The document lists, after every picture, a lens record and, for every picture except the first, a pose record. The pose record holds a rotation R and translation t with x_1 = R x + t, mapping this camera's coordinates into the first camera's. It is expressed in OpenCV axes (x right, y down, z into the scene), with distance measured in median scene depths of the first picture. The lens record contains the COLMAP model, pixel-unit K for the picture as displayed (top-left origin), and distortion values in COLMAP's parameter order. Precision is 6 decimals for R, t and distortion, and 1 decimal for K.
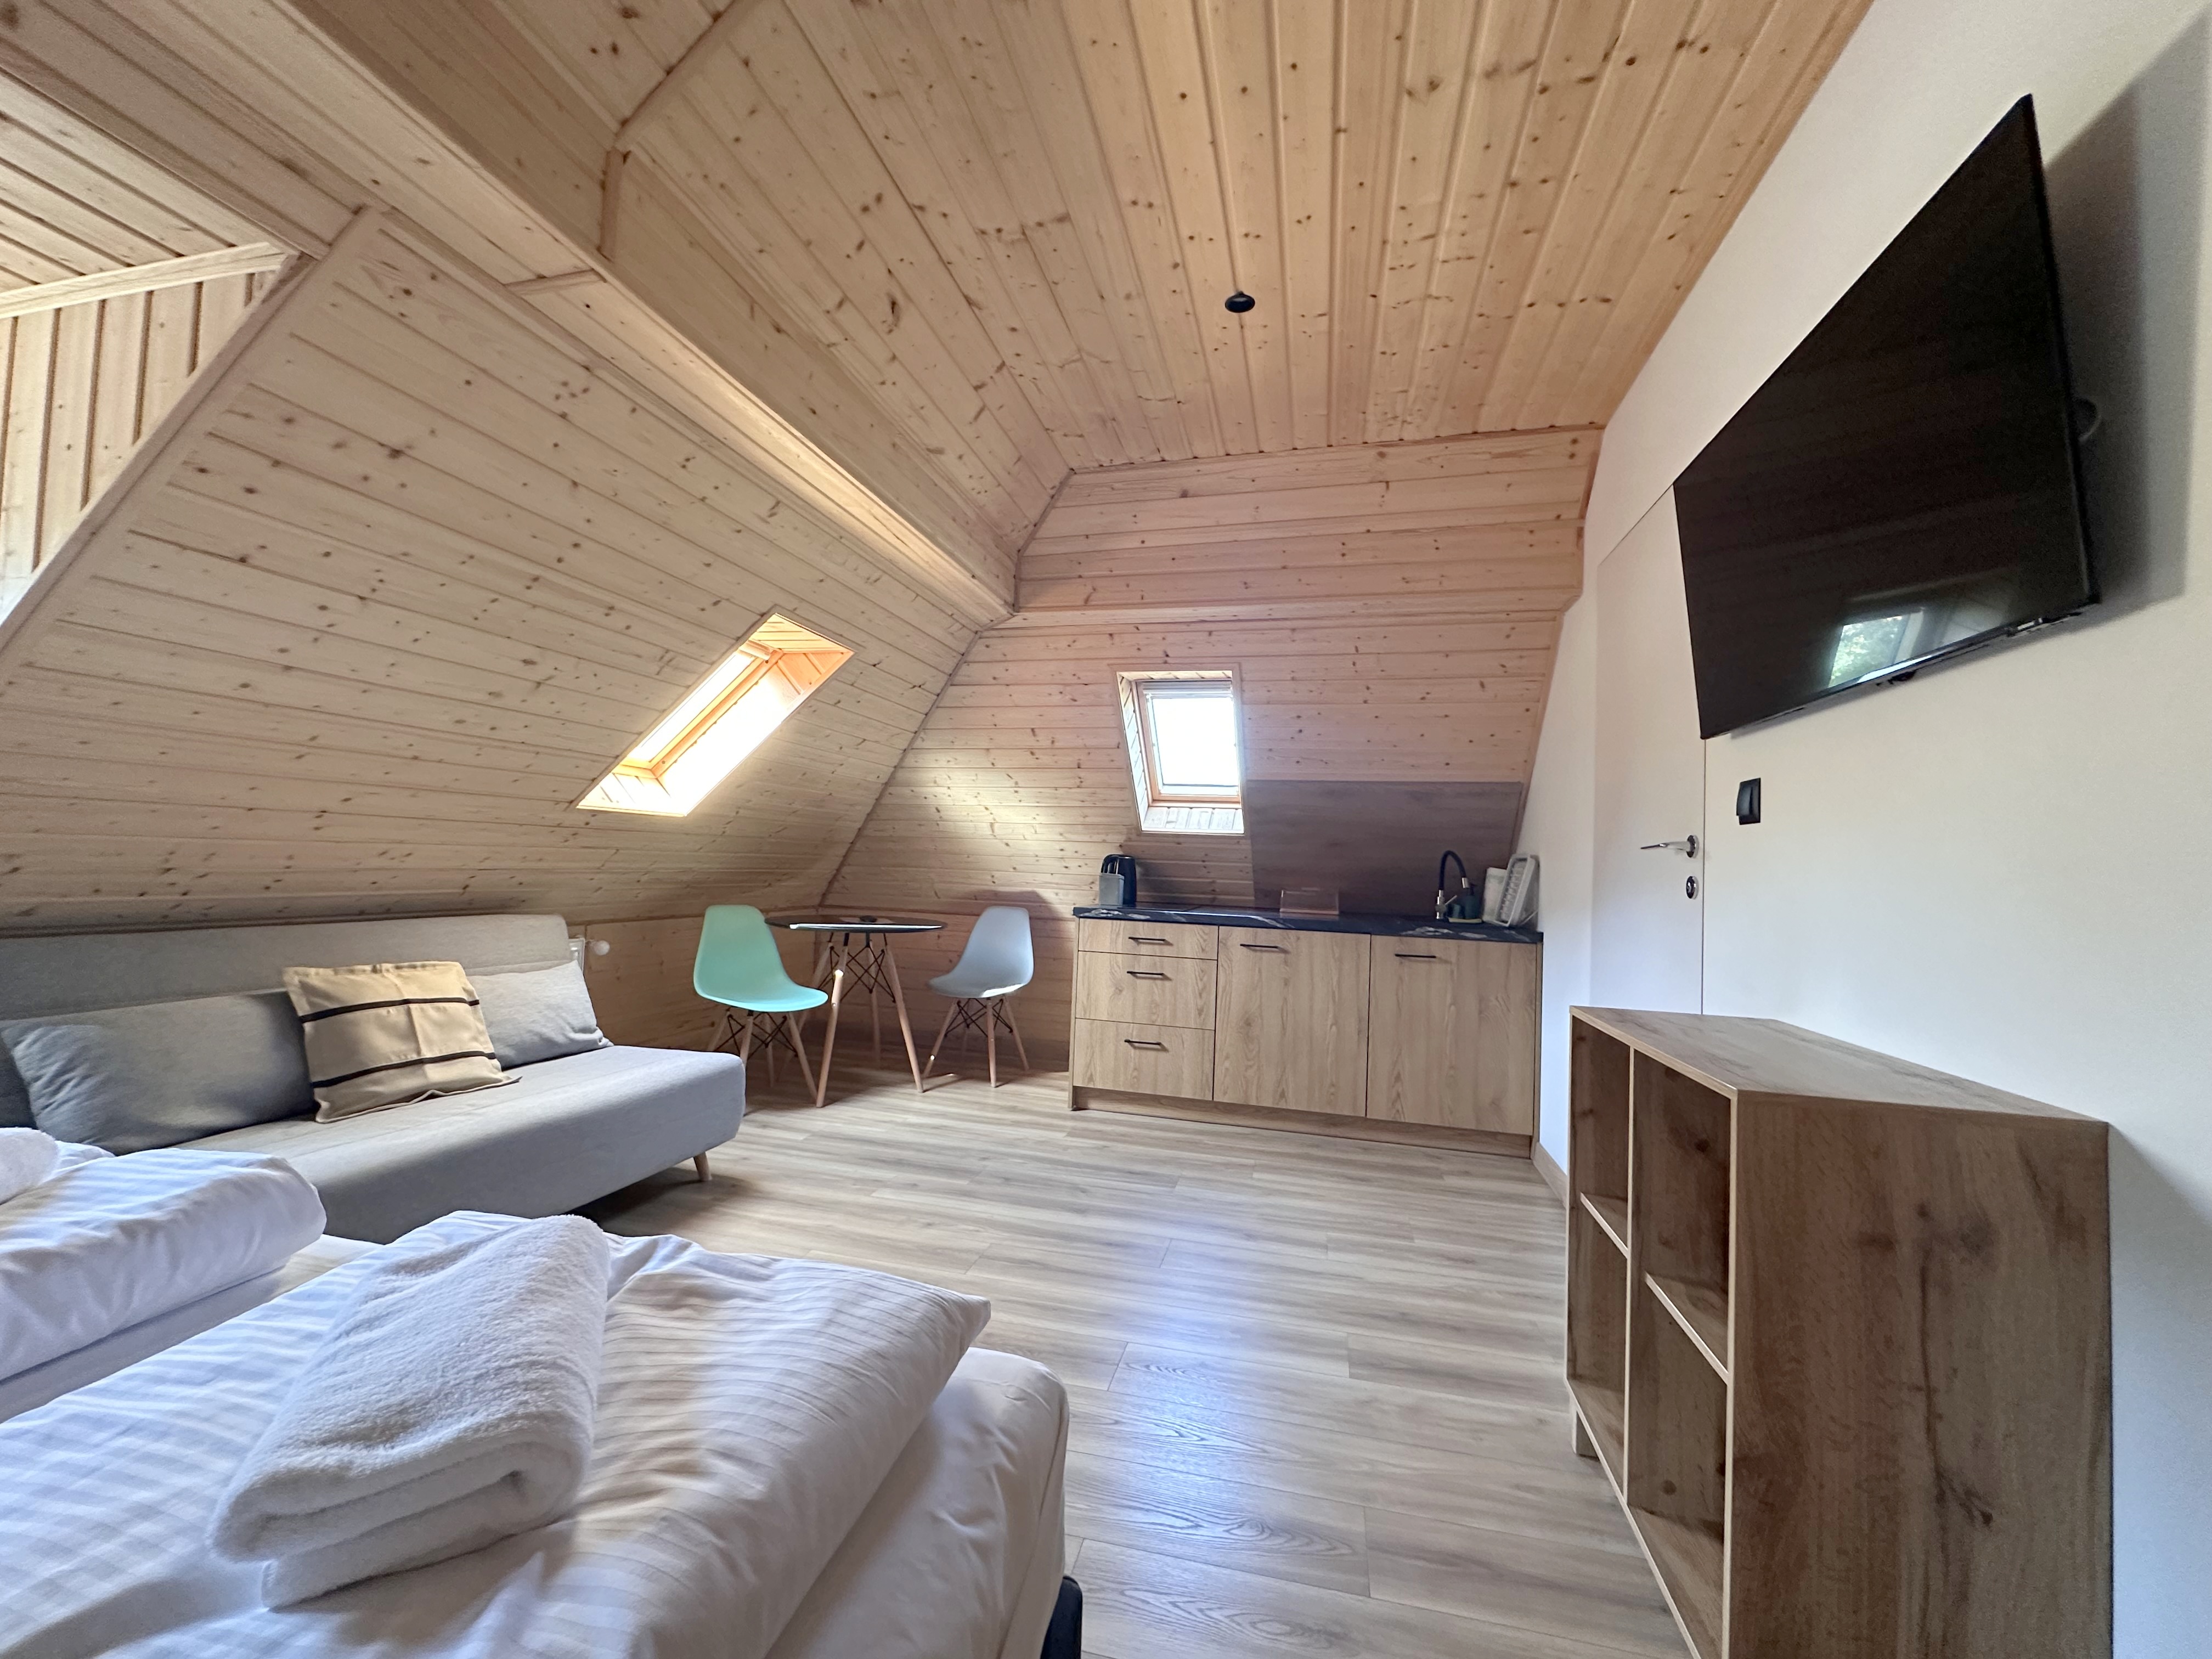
lens RADIAL K [[881.8, 0, 1106.9], [0, 881.8, 829.0], [0, 0, 1]] dist [-0.005043, 0.001335]
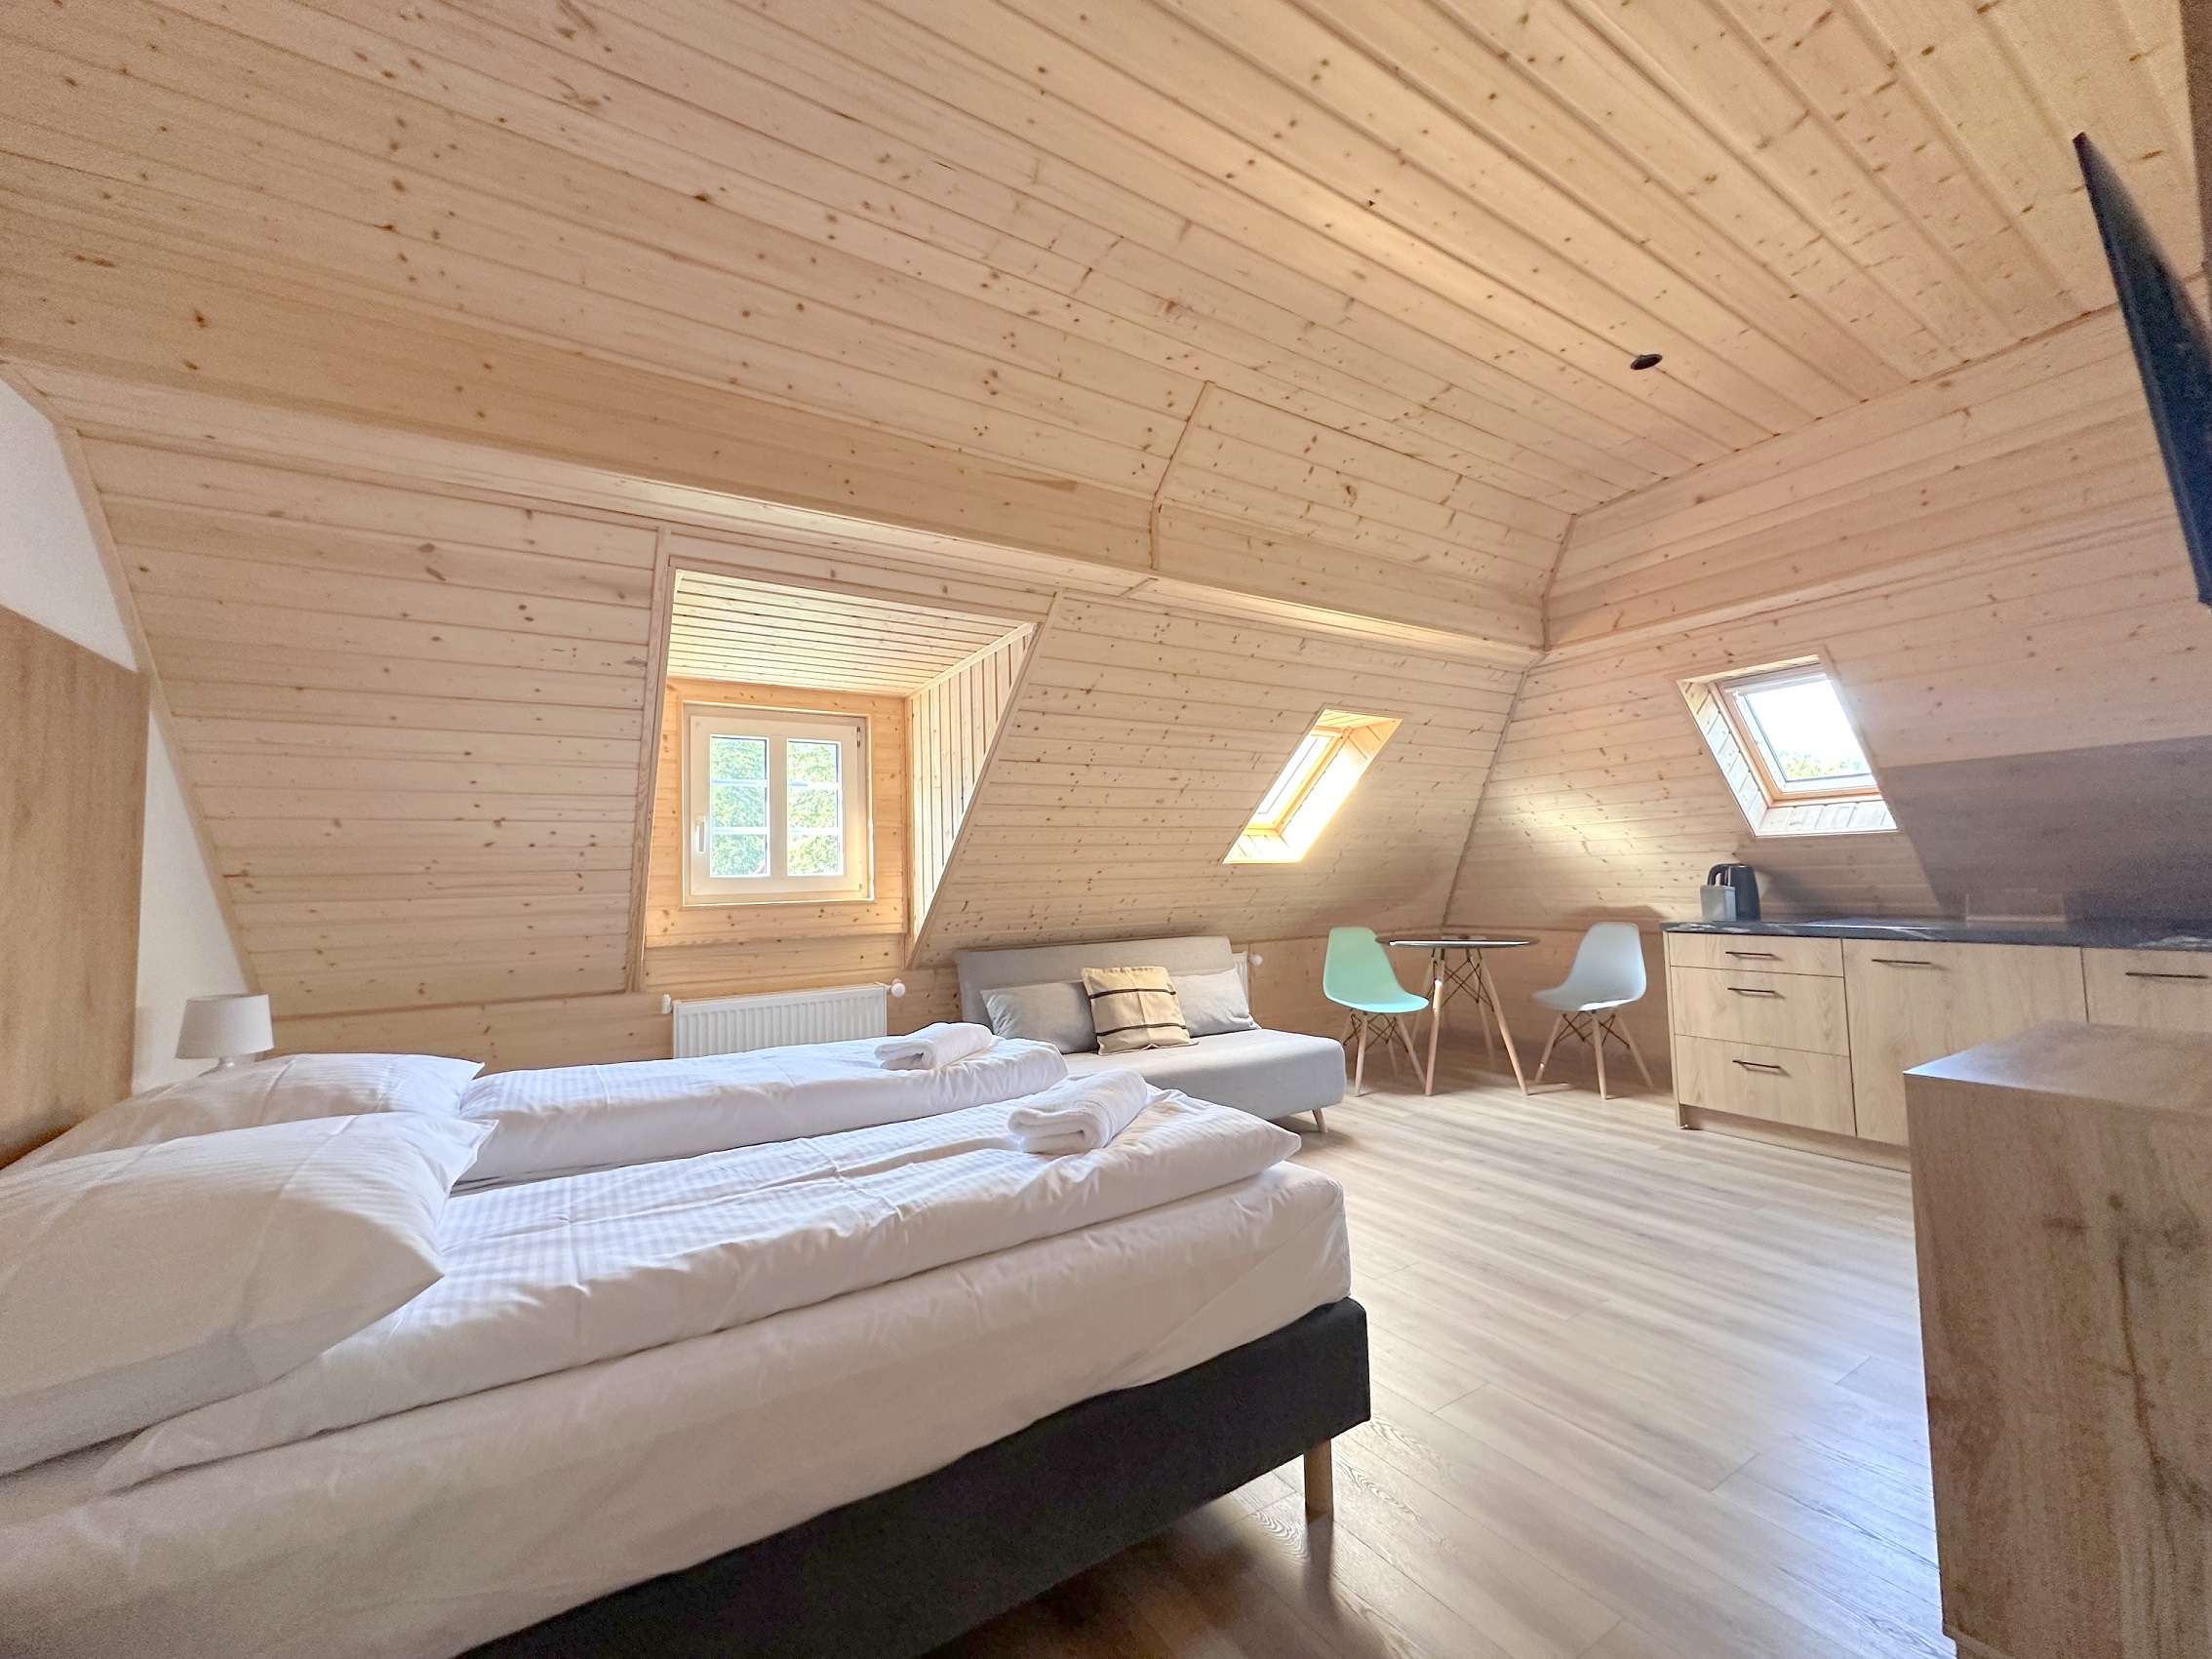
lens RADIAL K [[881.8, 0, 1108.2], [0, 881.8, 832.0], [0, 0, 1]] dist [-0.005043, 0.001335]
pose [[0.715787, -0.096069, -0.691679, 0.313954], [0.082680, 0.995184, -0.052662, -0.016246], [0.693407, -0.019493, 0.720282, -0.211246]]
